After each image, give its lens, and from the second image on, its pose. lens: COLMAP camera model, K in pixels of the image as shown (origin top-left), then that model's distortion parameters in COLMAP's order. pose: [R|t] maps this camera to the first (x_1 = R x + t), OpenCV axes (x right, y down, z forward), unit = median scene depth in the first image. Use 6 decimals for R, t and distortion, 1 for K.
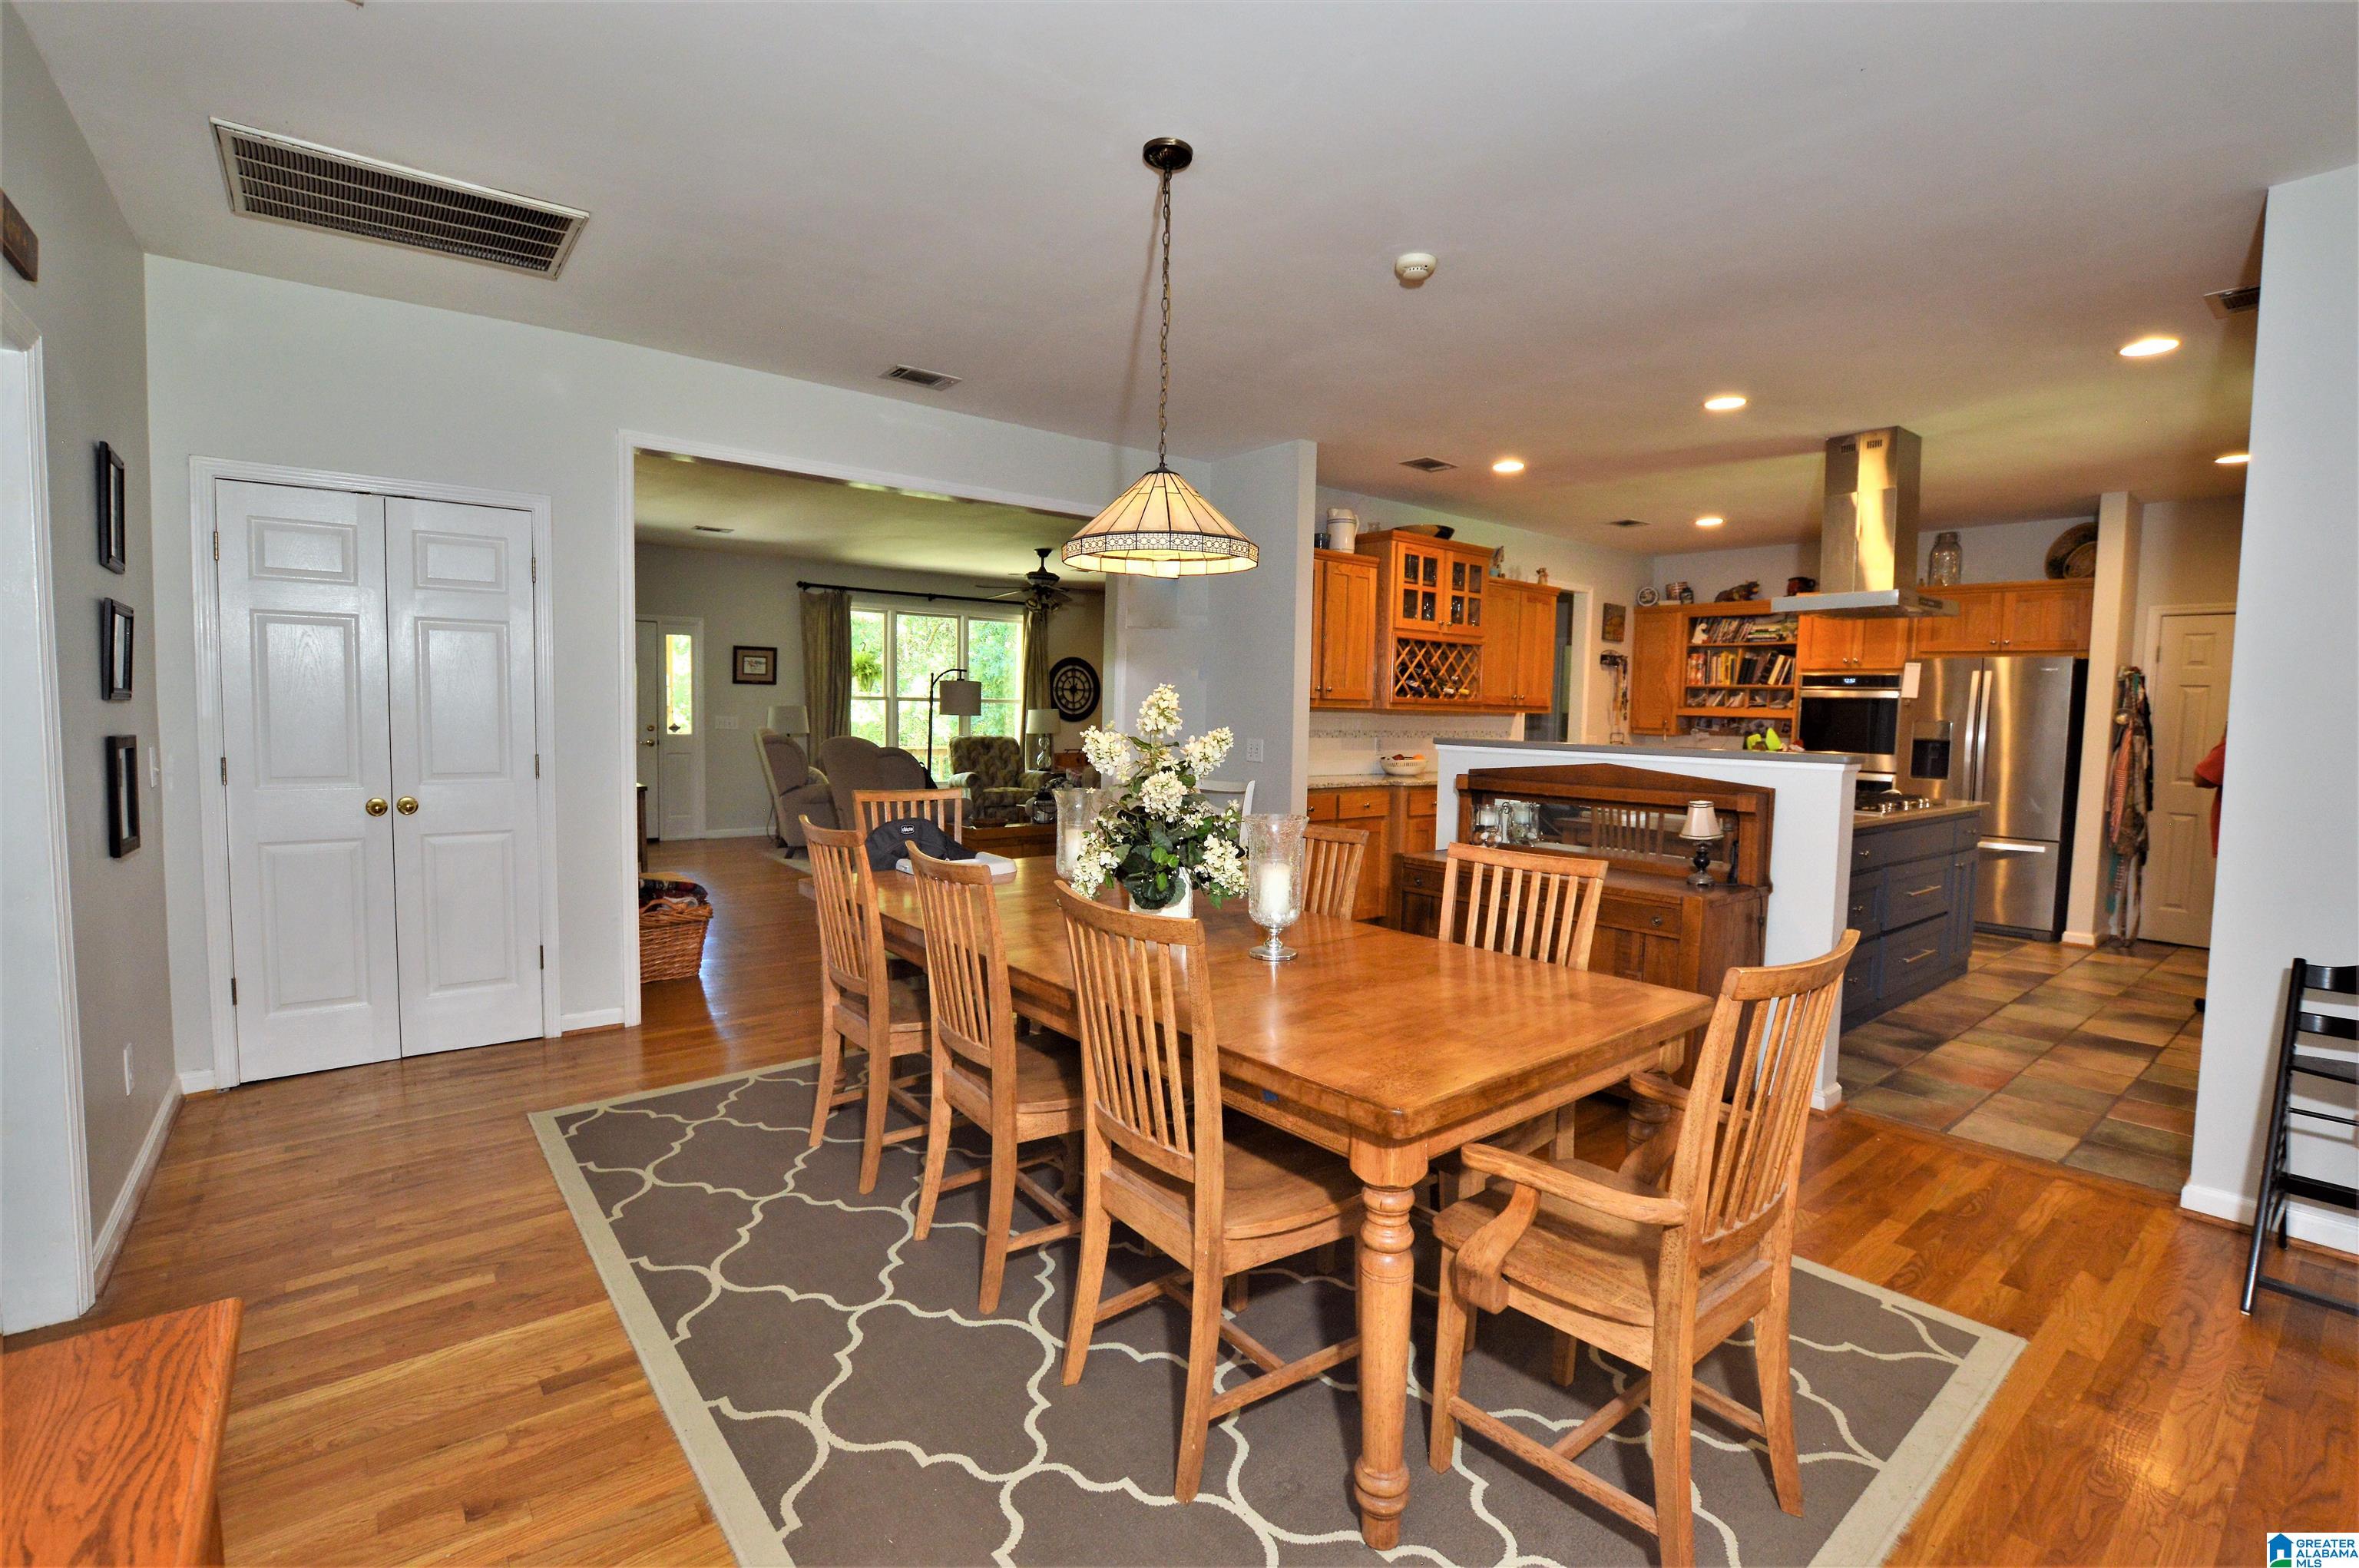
lens RADIAL K [[1058.2, 0, 1174.6], [0, 1058.2, 782.0], [0, 0, 1]] dist [-0.025985, 0.000624]
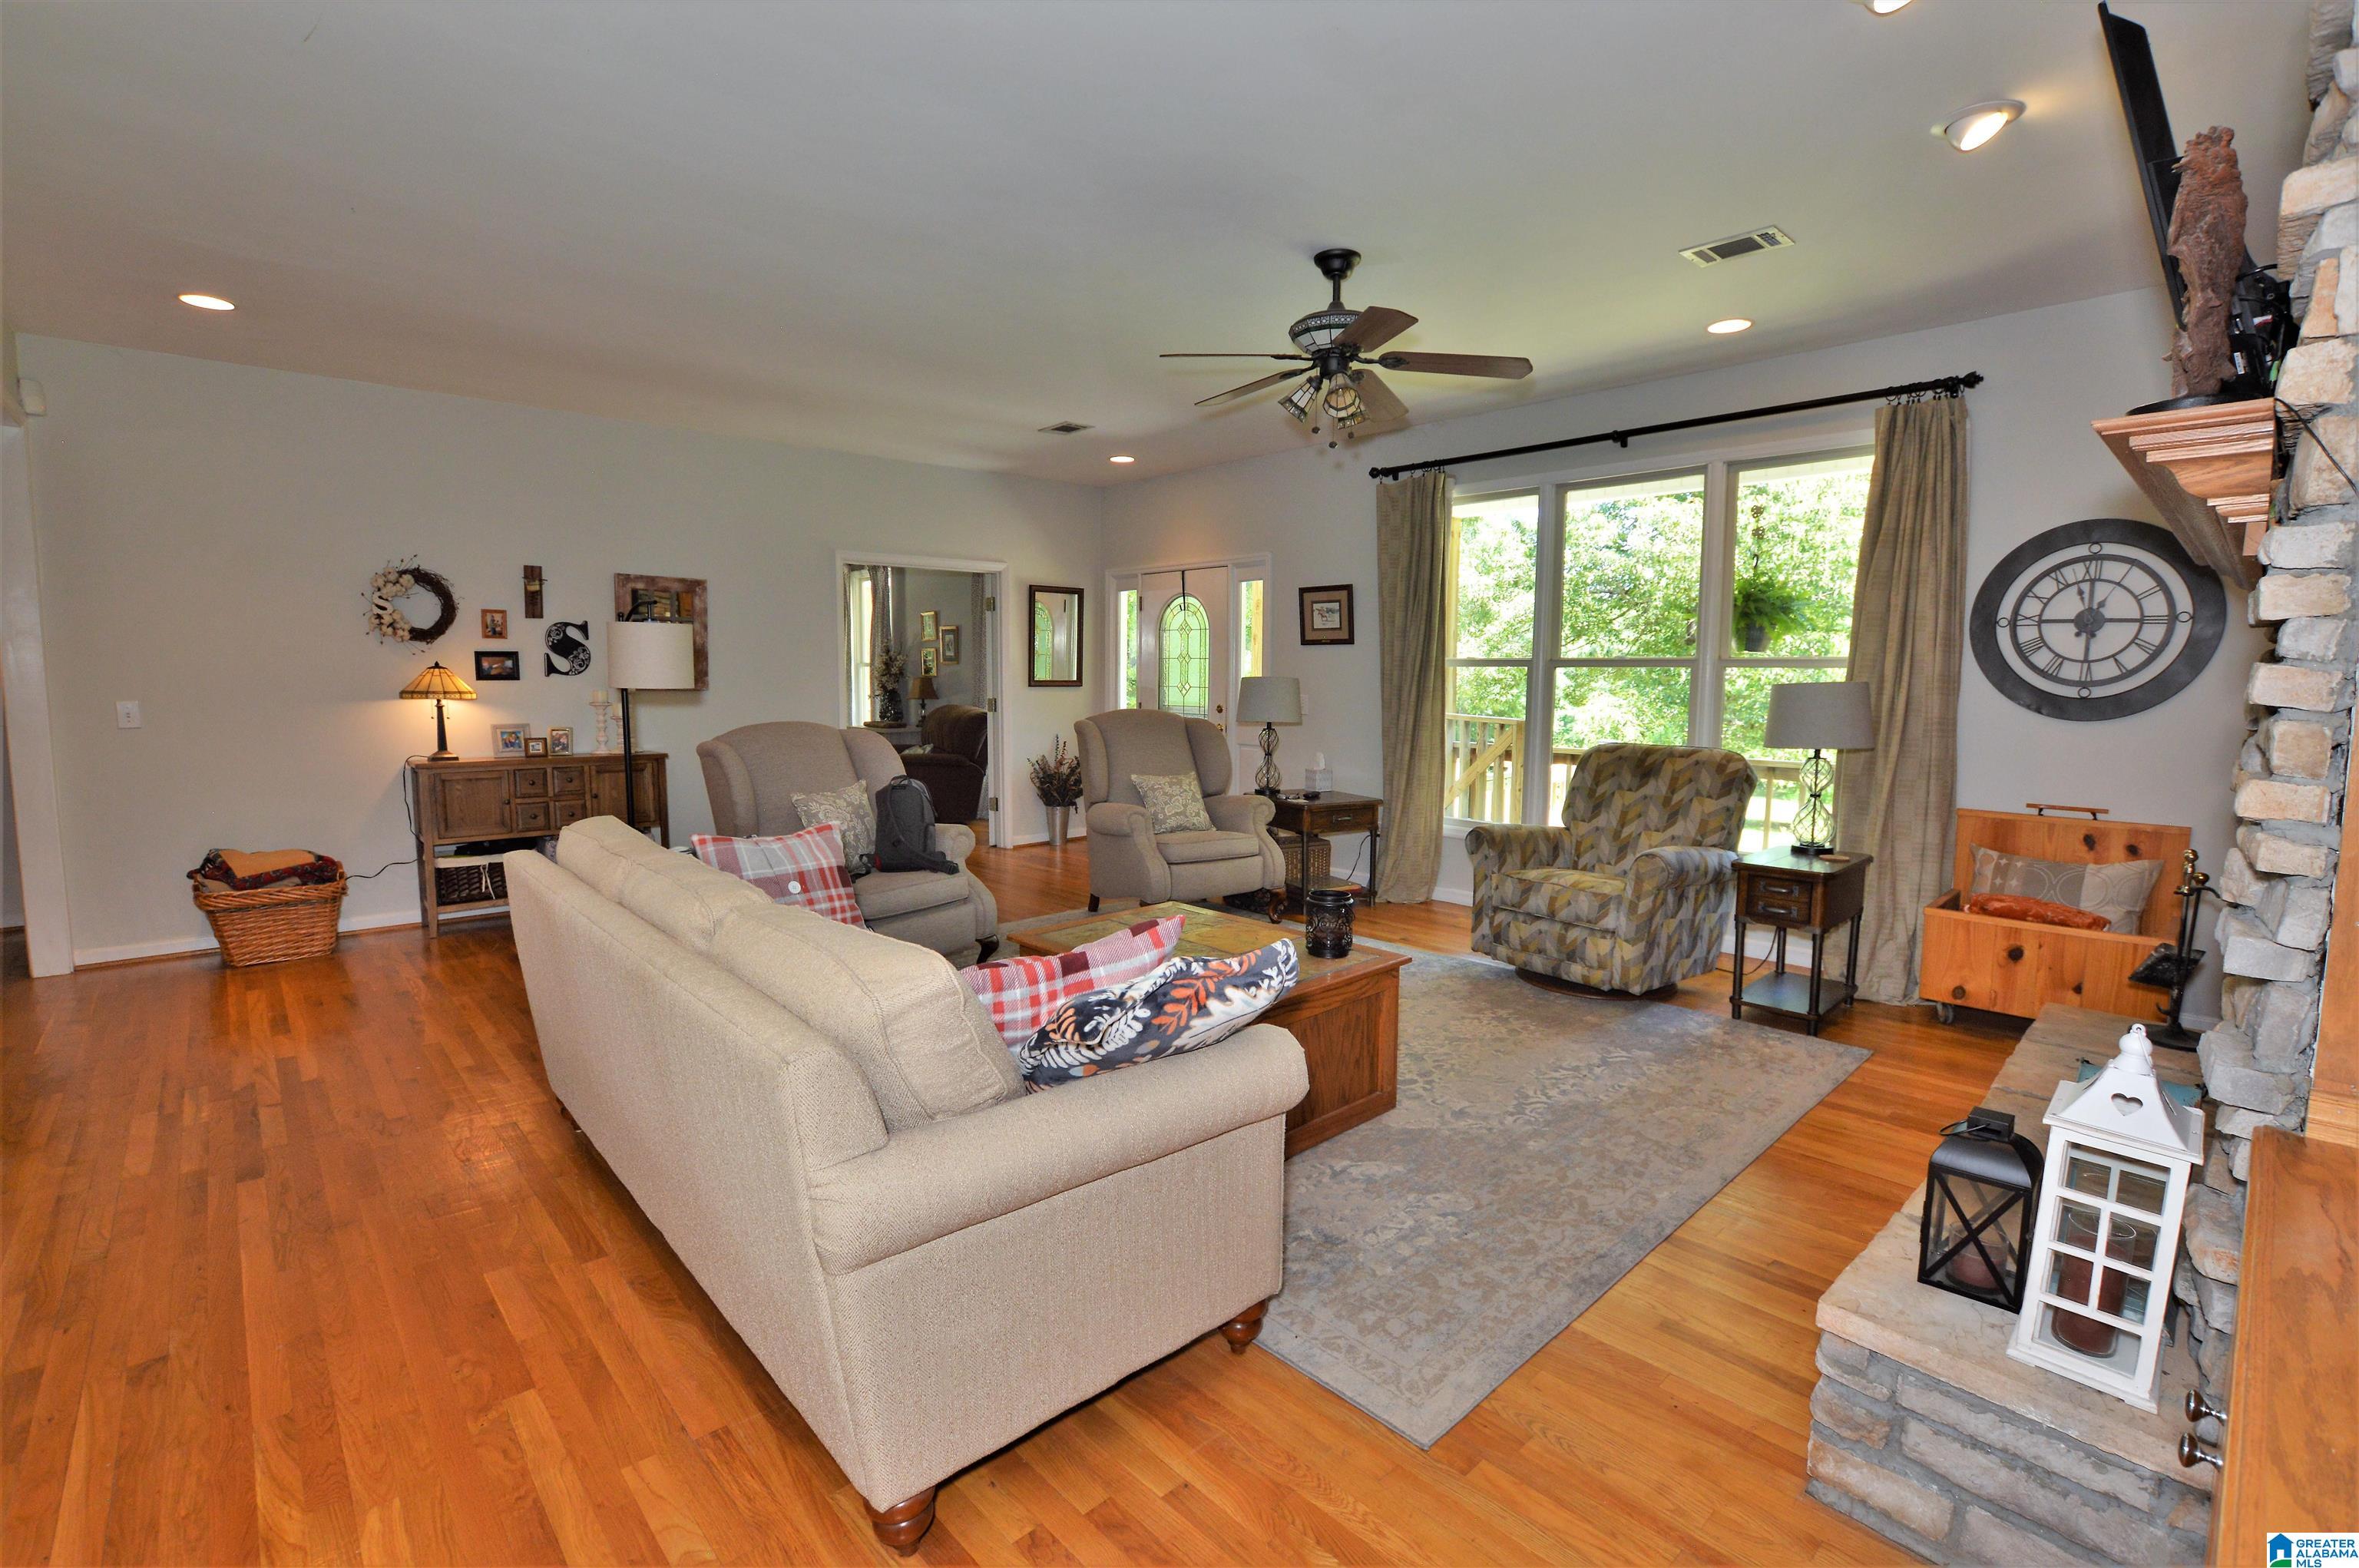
lens RADIAL K [[1058.2, 0, 1174.6], [0, 1058.2, 782.0], [0, 0, 1]] dist [-0.025985, 0.000624]
pose [[0.069891, 0.085084, -0.993920, 0.240657], [-0.071388, 0.994228, 0.080090, -0.053245], [0.994997, 0.065356, 0.075561, 0.845931]]
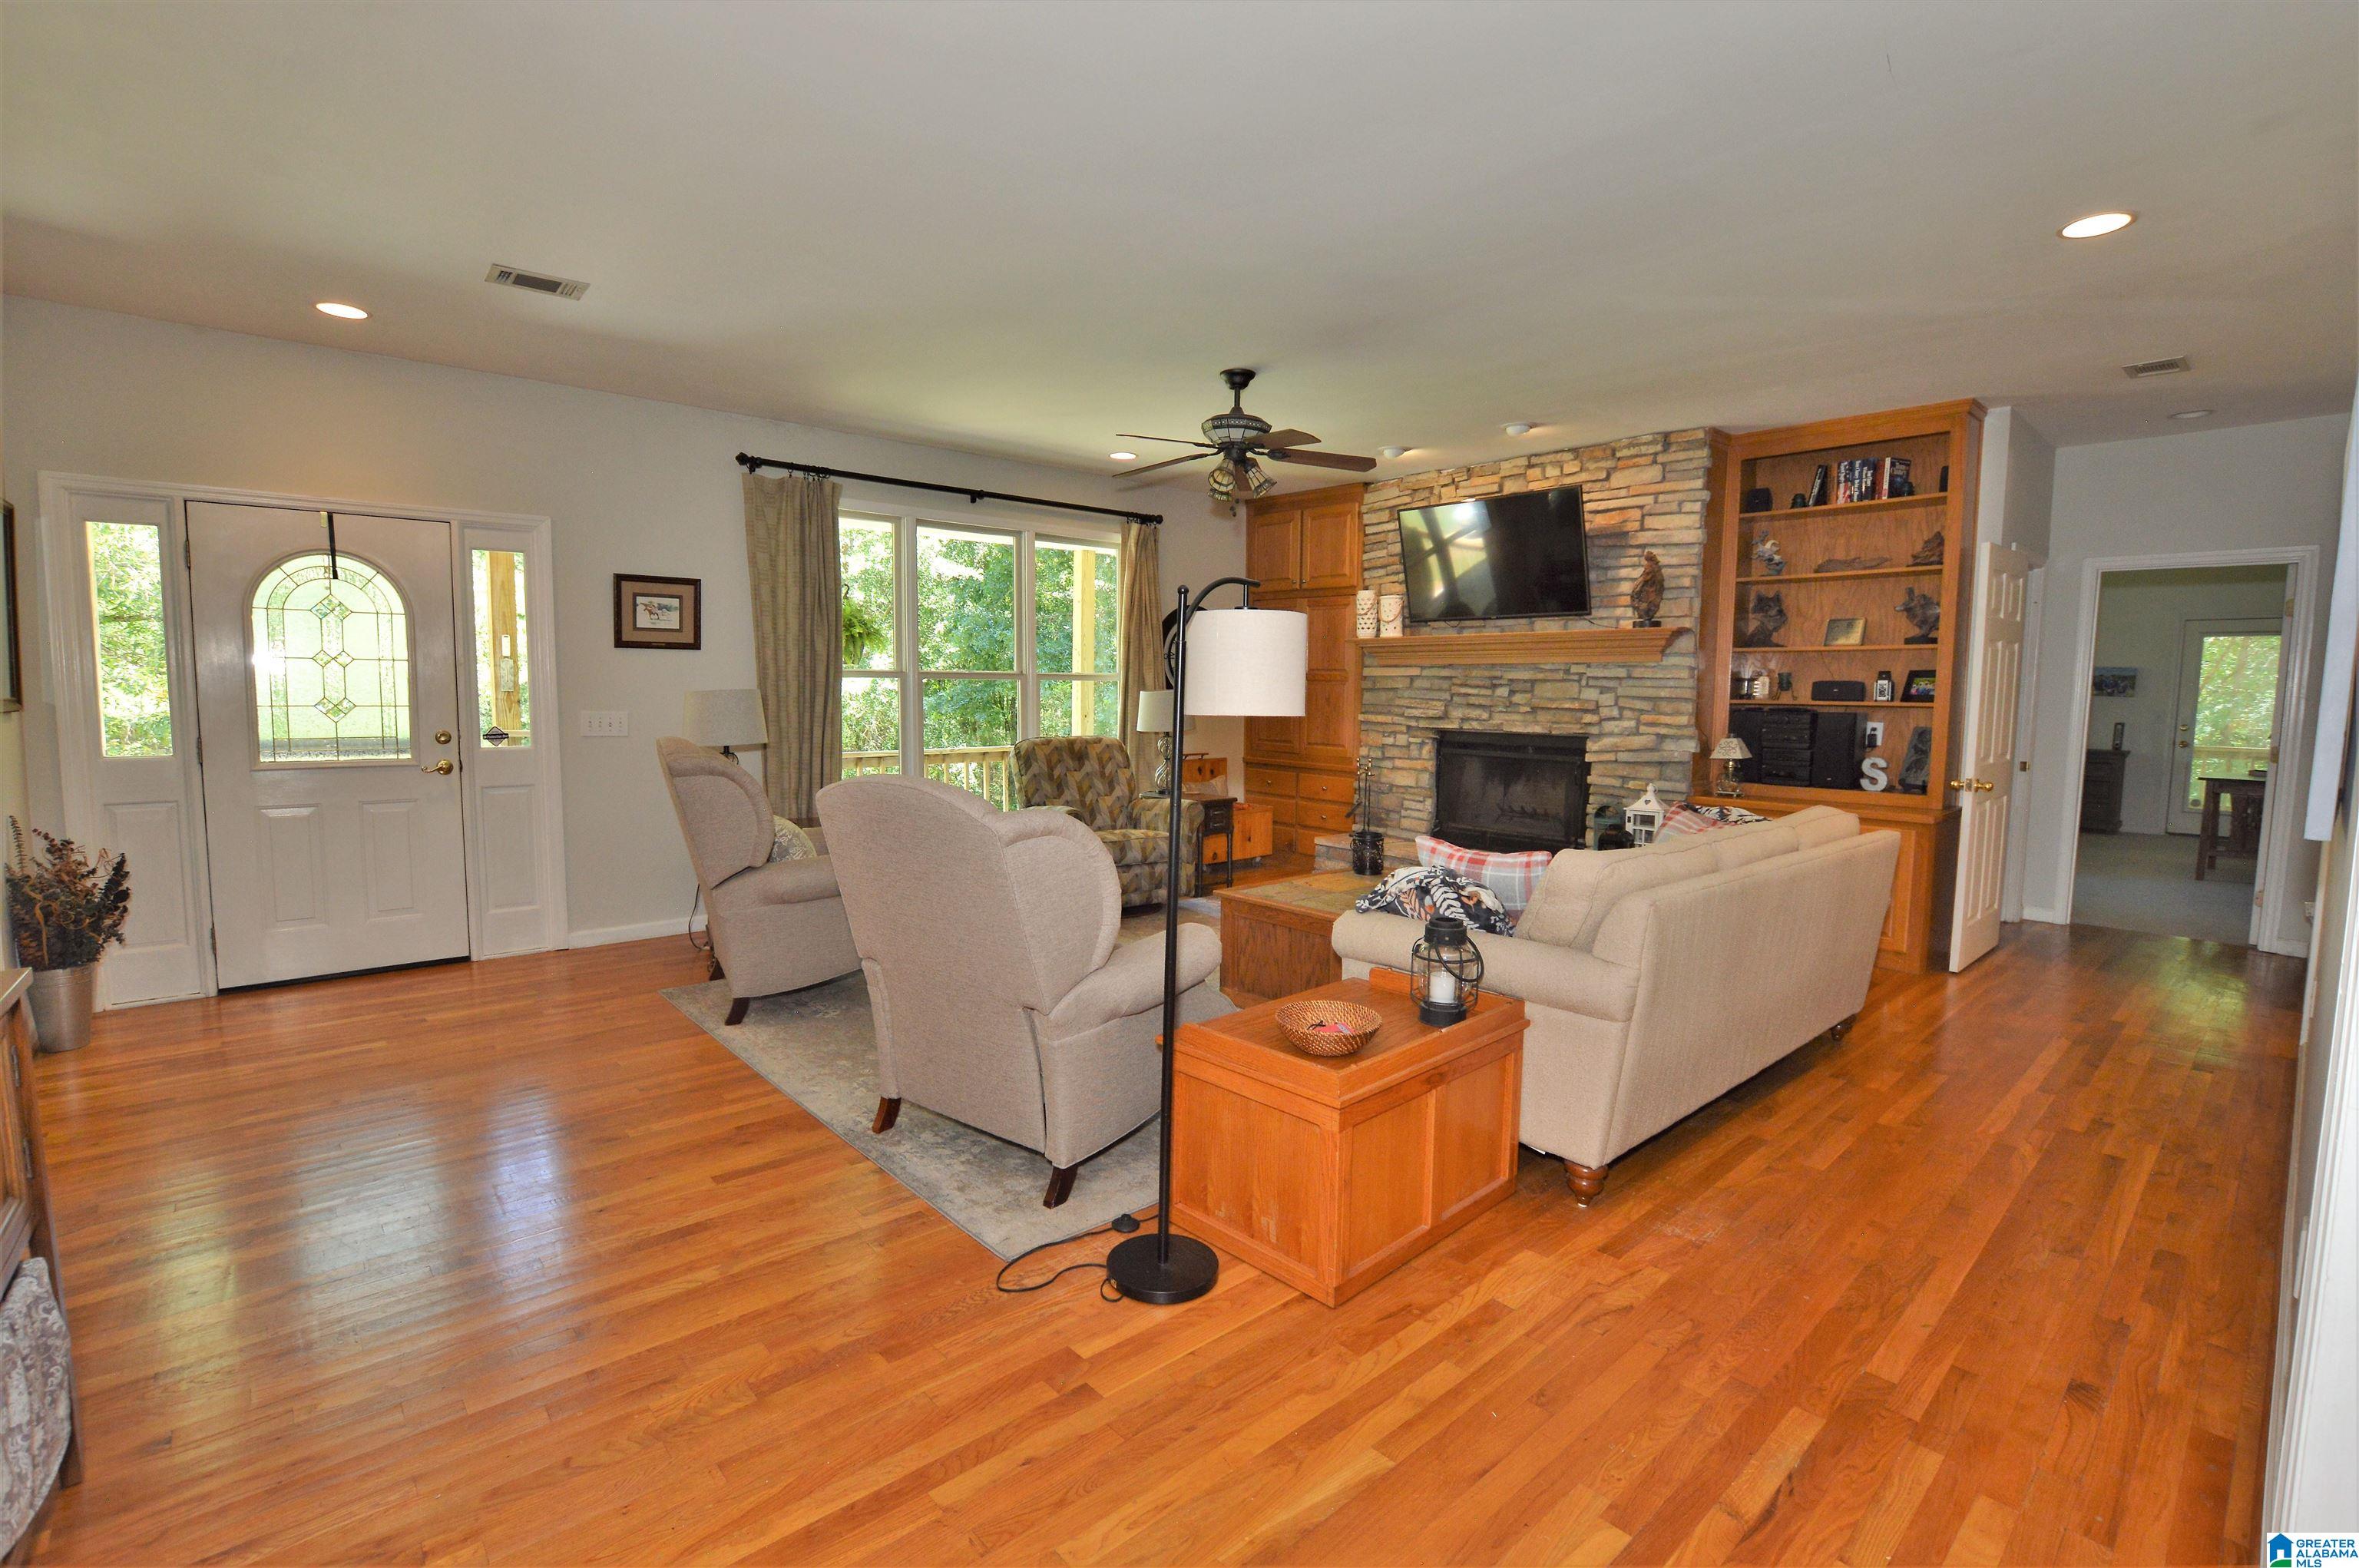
lens RADIAL K [[1058.2, 0, 1174.6], [0, 1058.2, 782.0], [0, 0, 1]] dist [-0.025985, 0.000624]
pose [[0.998510, -0.014378, 0.052633, -0.167546], [0.013127, 0.999625, 0.024023, -0.035109], [-0.052959, -0.023297, 0.998325, 0.454307]]
